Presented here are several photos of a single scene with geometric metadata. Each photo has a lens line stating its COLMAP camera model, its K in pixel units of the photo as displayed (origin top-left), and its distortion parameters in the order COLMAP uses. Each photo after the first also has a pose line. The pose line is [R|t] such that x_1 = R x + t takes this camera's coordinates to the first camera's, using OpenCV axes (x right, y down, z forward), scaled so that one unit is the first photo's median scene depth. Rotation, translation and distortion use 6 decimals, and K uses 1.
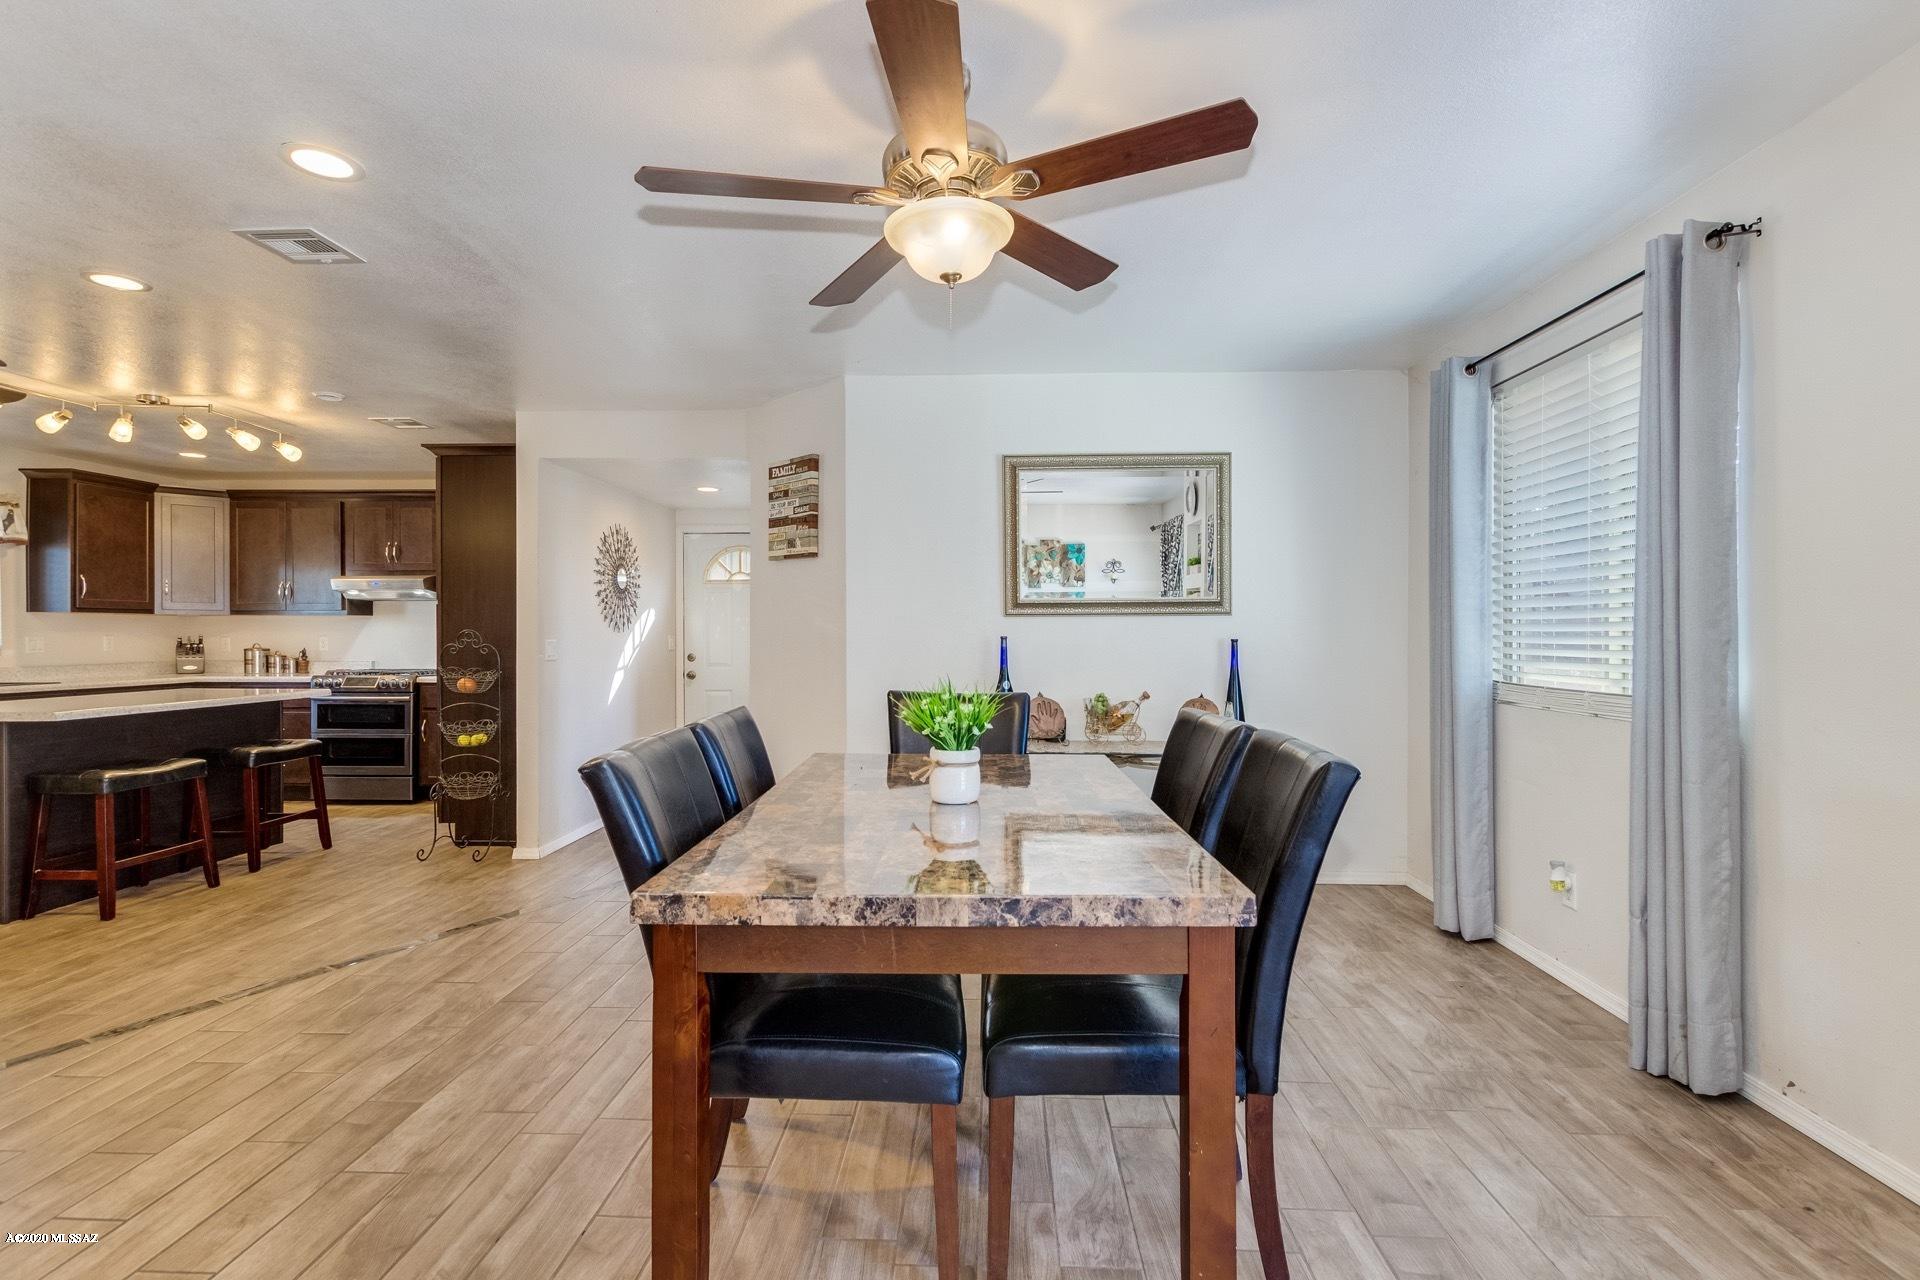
lens RADIAL K [[892.2, 0, 966.7], [0, 892.2, 636.9], [0, 0, 1]] dist [0.007029, -0.003977]
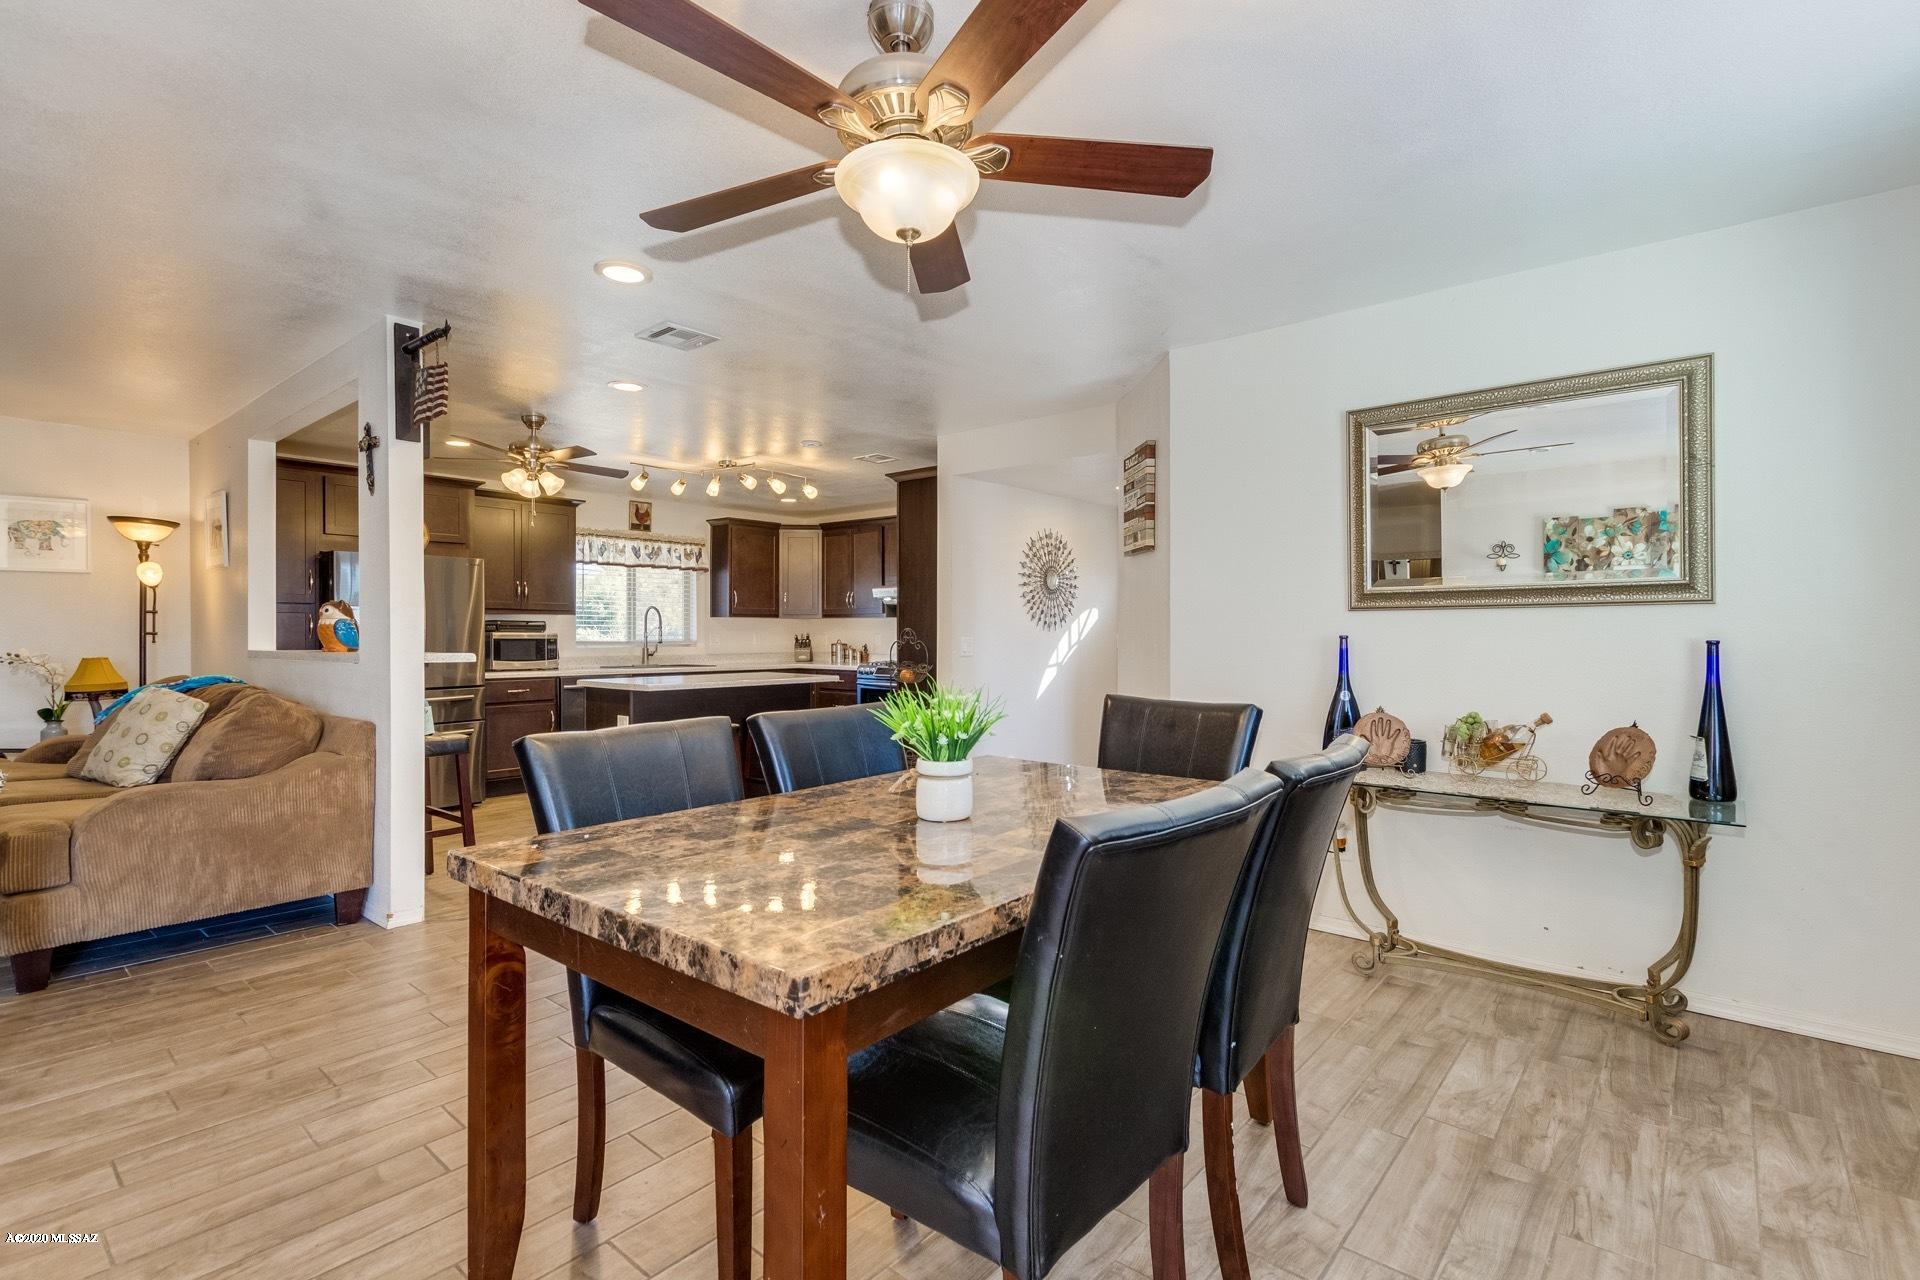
lens RADIAL K [[892.2, 0, 965.1], [0, 892.2, 637.9], [0, 0, 1]] dist [0.007029, -0.003977]
pose [[0.786520, 0.004768, -0.617546, 0.215498], [-0.003713, 0.999989, 0.002991, 0.000491], [0.617553, -0.000060, 0.786529, 0.120329]]
